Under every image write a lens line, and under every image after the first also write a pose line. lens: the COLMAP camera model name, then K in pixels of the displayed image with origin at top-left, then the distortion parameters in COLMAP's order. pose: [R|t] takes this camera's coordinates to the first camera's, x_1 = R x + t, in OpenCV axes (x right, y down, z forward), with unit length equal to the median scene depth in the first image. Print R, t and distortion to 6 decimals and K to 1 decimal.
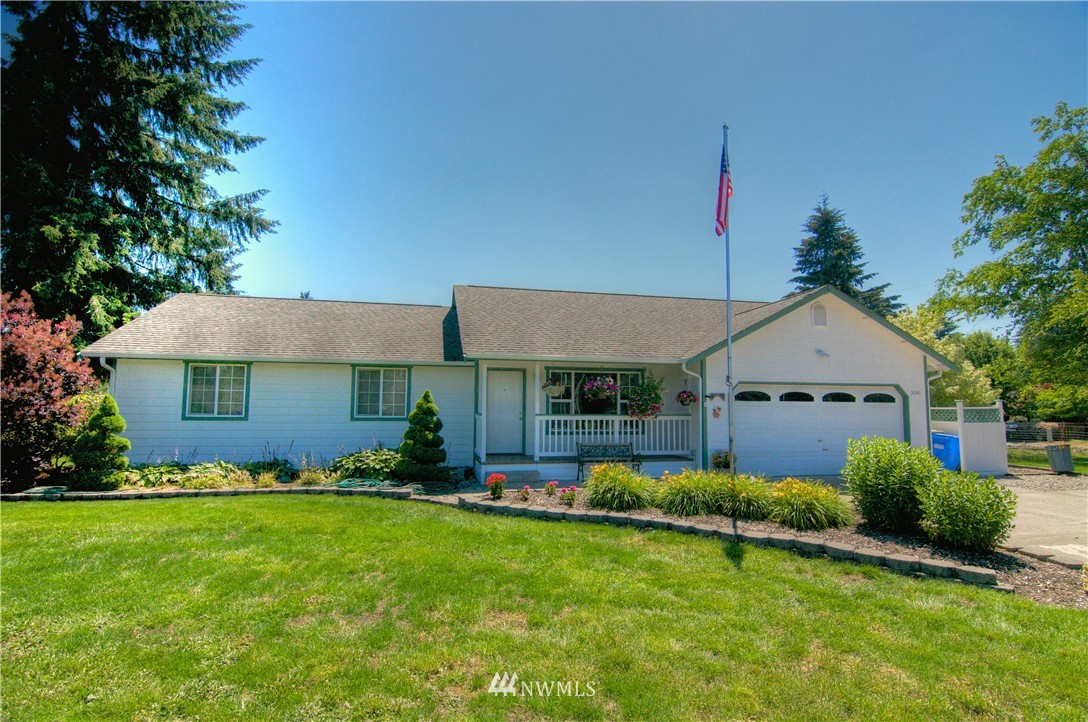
lens RADIAL K [[527.6, 0, 544.1], [0, 527.6, 363.8], [0, 0, 1]] dist [-0.016142, -0.001614]
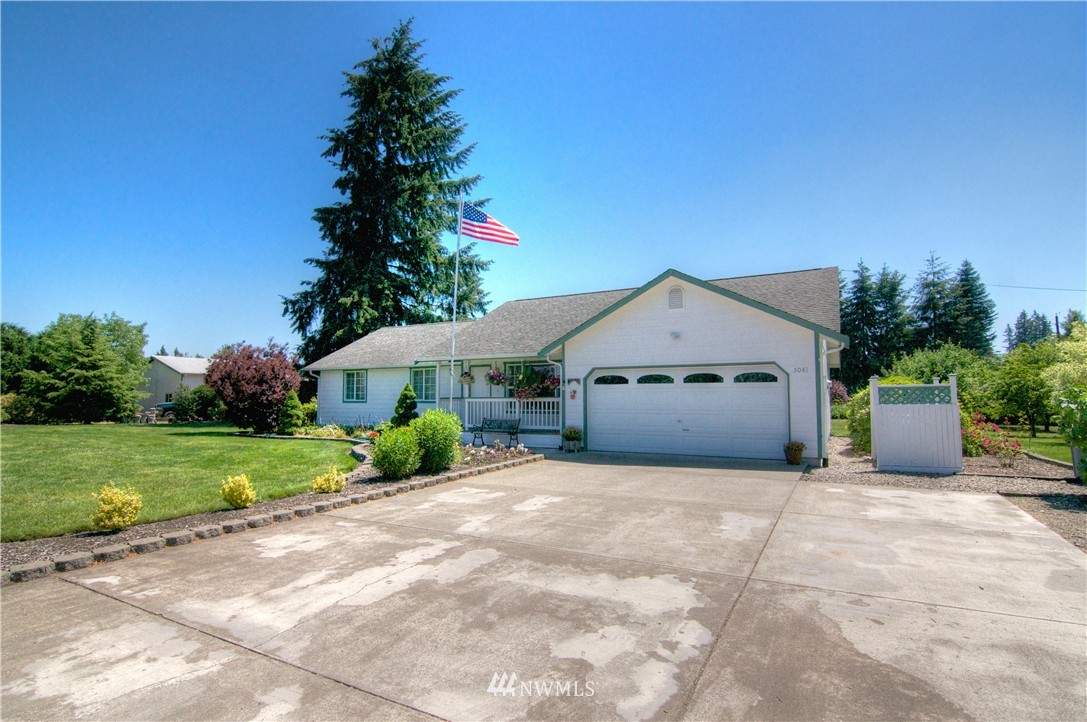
lens RADIAL K [[527.1, 0, 558.3], [0, 527.1, 385.4], [0, 0, 1]] dist [-0.016142, -0.001614]
pose [[0.770085, -0.023609, -0.637505, 0.996256], [0.063917, 0.997142, 0.040283, 0.020341], [0.634732, -0.071769, 0.769393, 0.061755]]
